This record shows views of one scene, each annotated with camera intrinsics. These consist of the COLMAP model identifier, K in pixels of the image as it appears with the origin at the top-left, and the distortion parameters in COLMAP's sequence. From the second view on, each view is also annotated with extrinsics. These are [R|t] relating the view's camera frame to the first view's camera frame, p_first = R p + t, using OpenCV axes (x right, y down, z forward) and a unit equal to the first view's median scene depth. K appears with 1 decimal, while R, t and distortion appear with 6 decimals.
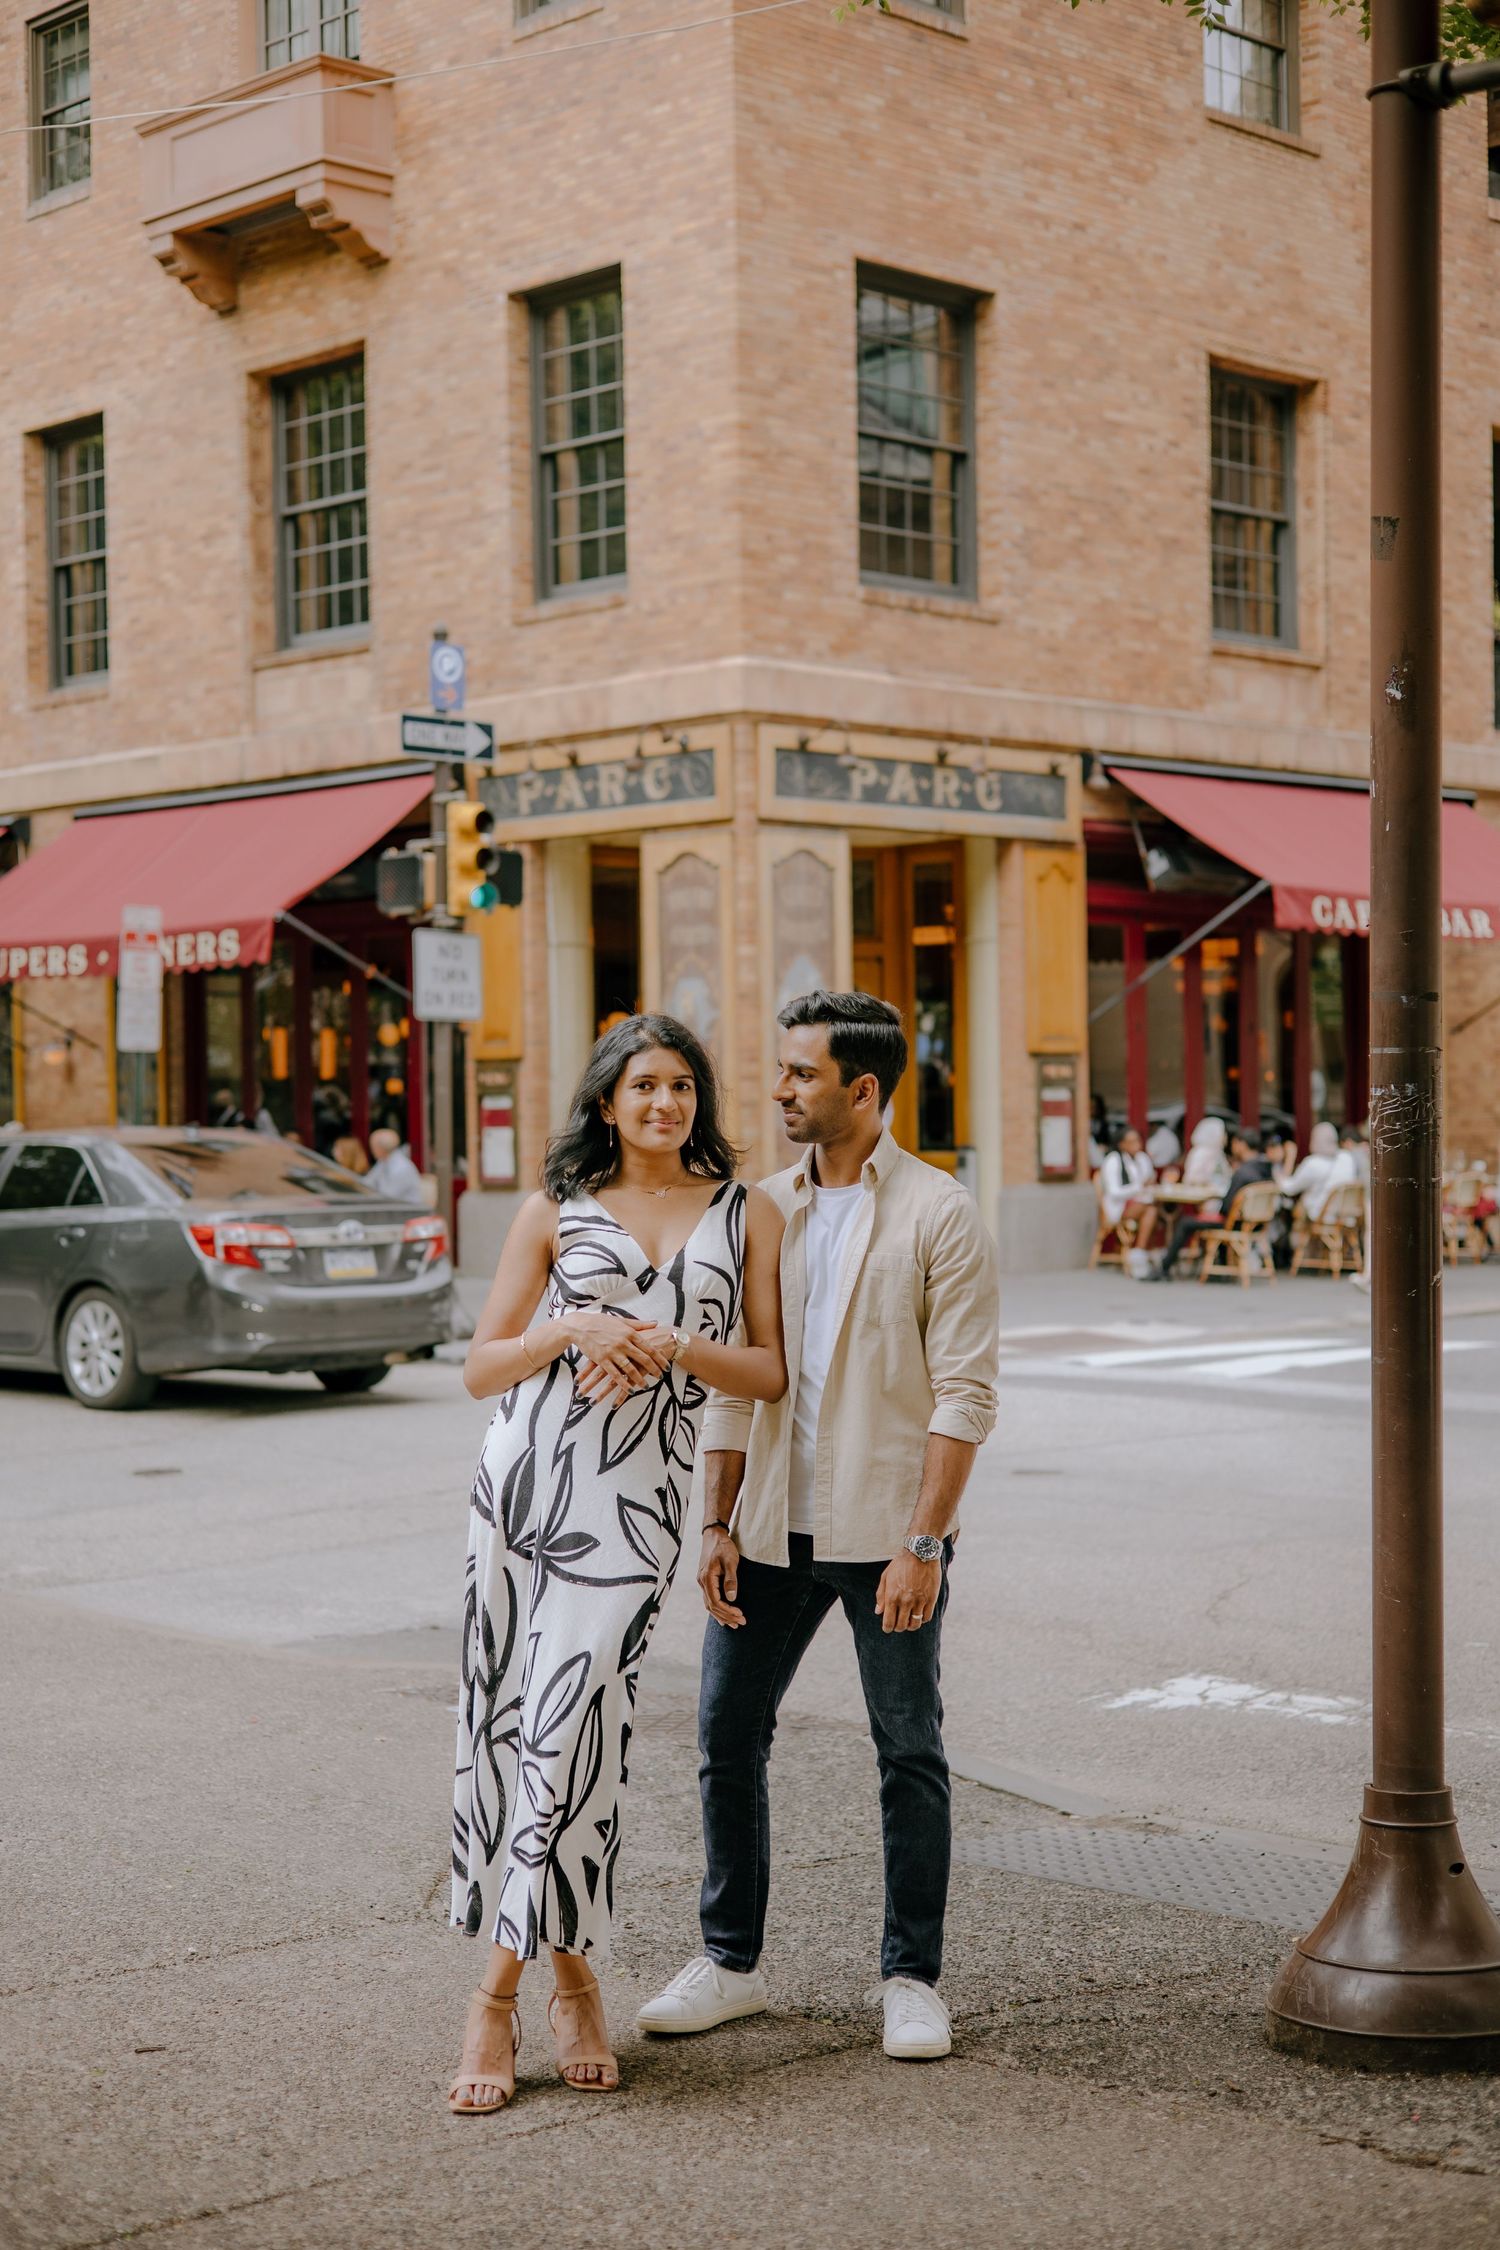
lens RADIAL K [[3431.0, 0, 755.9], [0, 3431.0, 1117.4], [0, 0, 1]] dist [-0.027185, 0.000000]
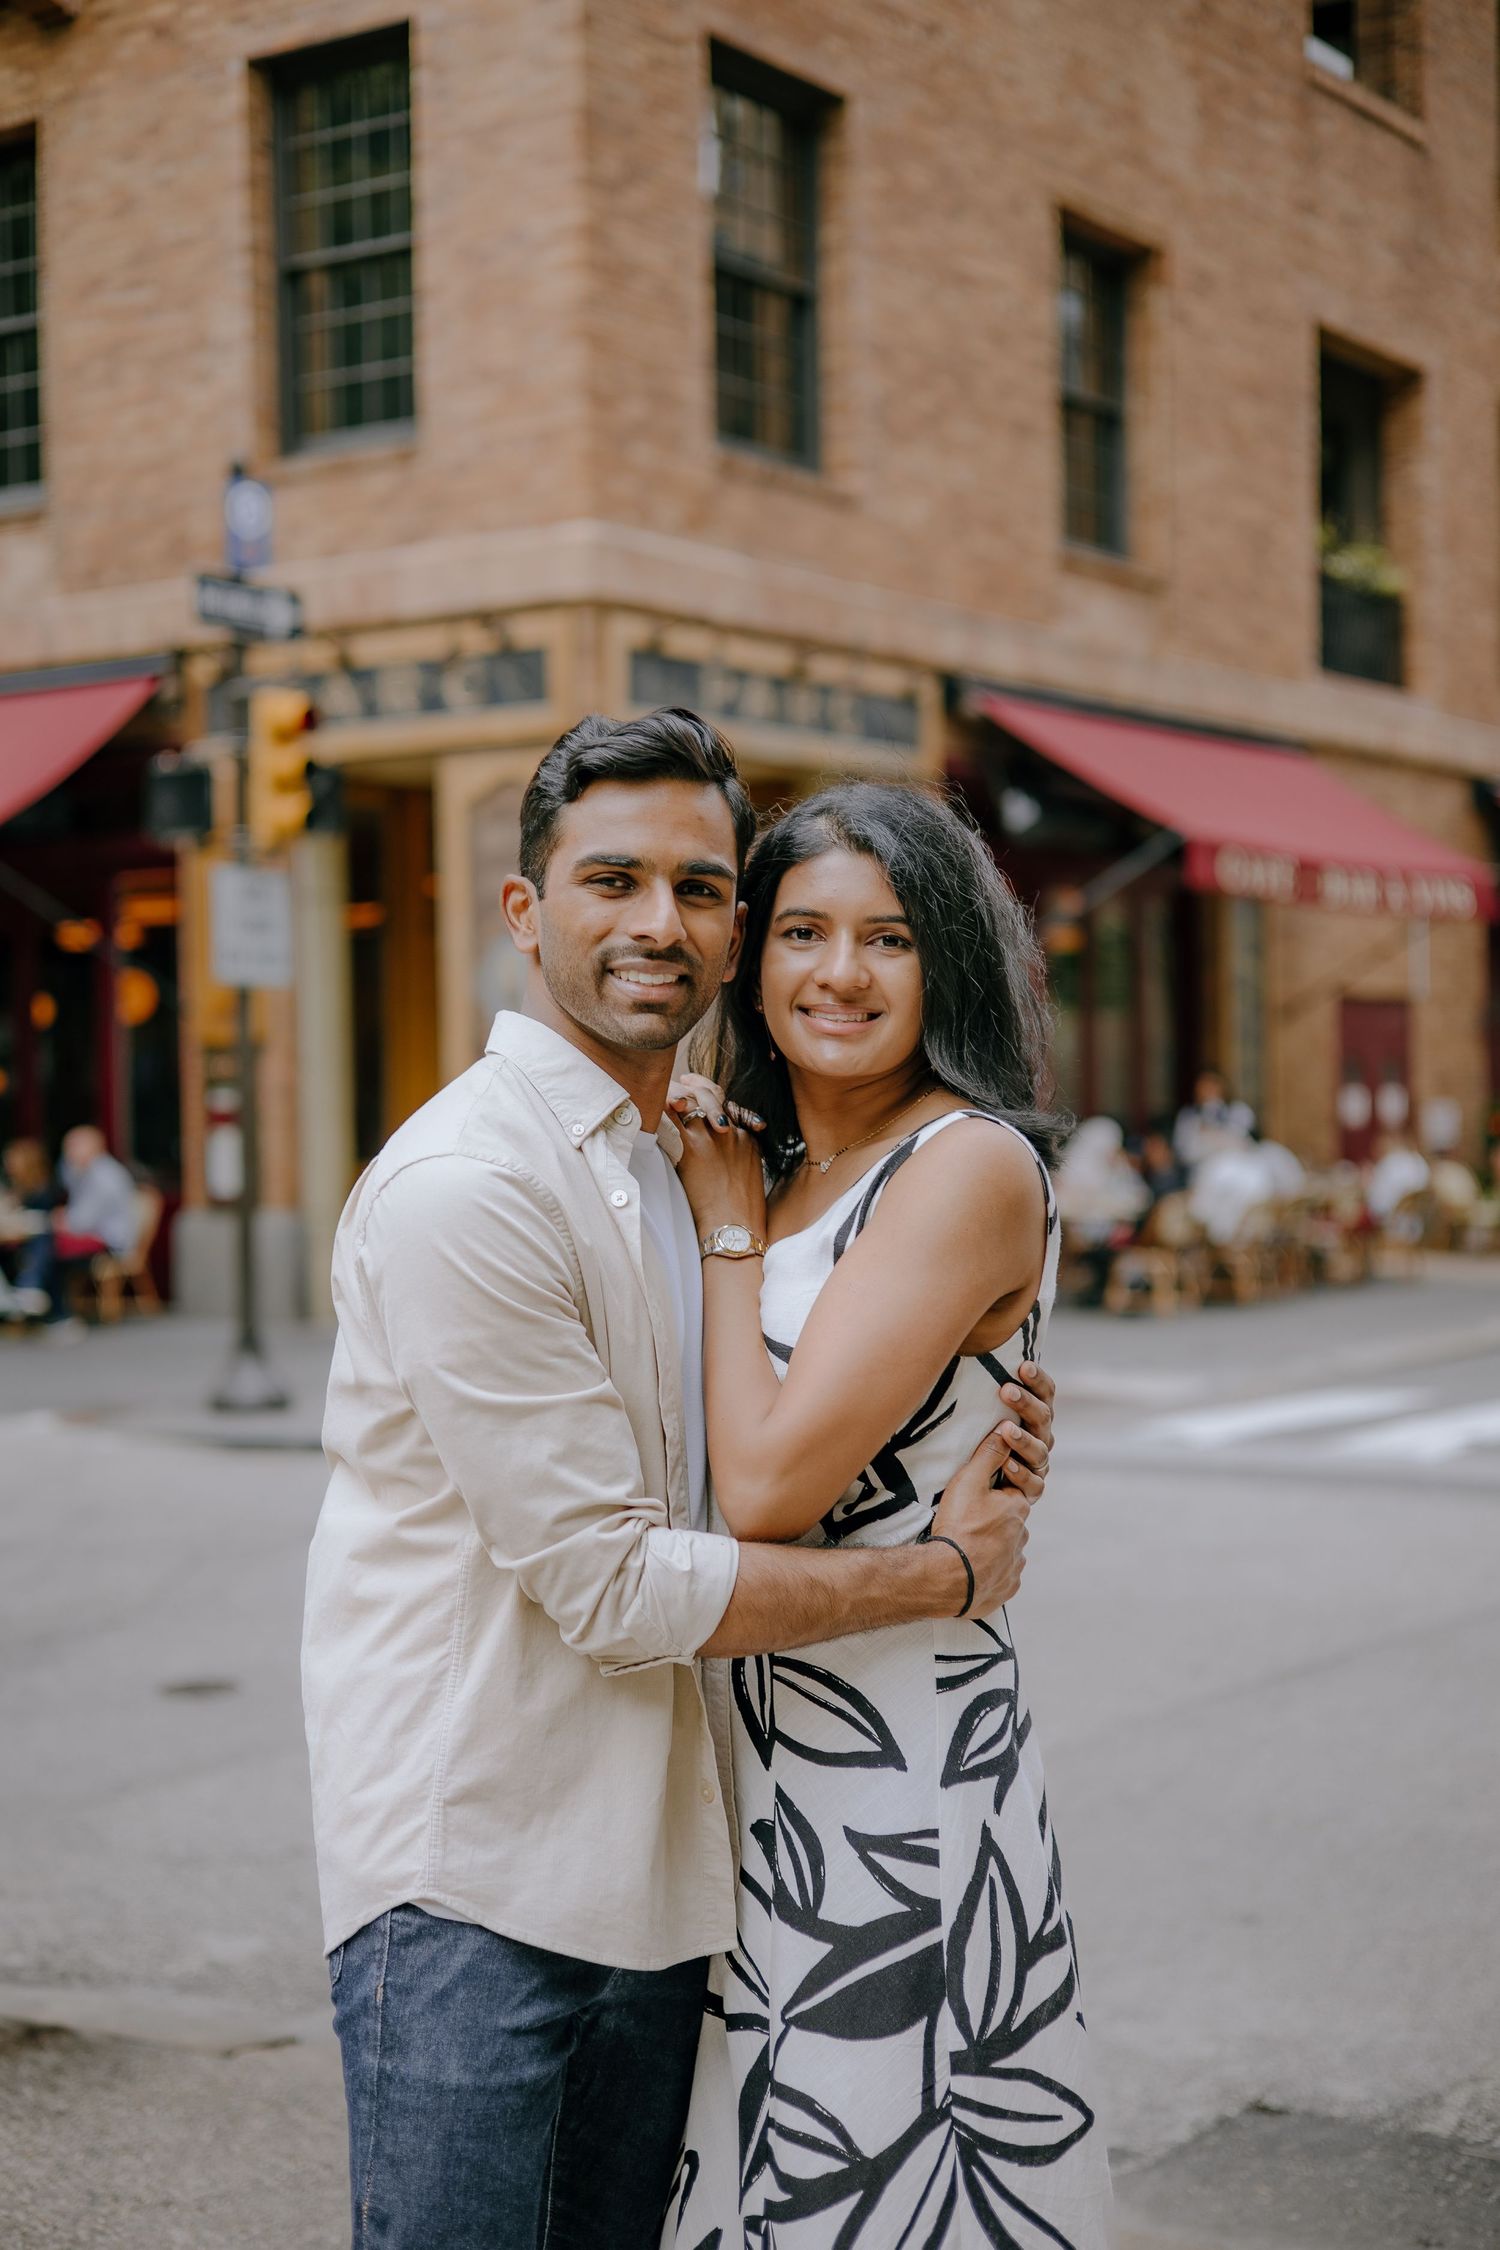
lens RADIAL K [[3431.0, 0, 743.2], [0, 3431.0, 1135.4], [0, 0, 1]] dist [-0.027185, 0.000000]
pose [[0.981667, -0.000215, 0.190606, -0.109015], [-0.000260, 0.999997, 0.002464, 0.001660], [-0.190606, -0.002468, 0.981664, 0.214389]]
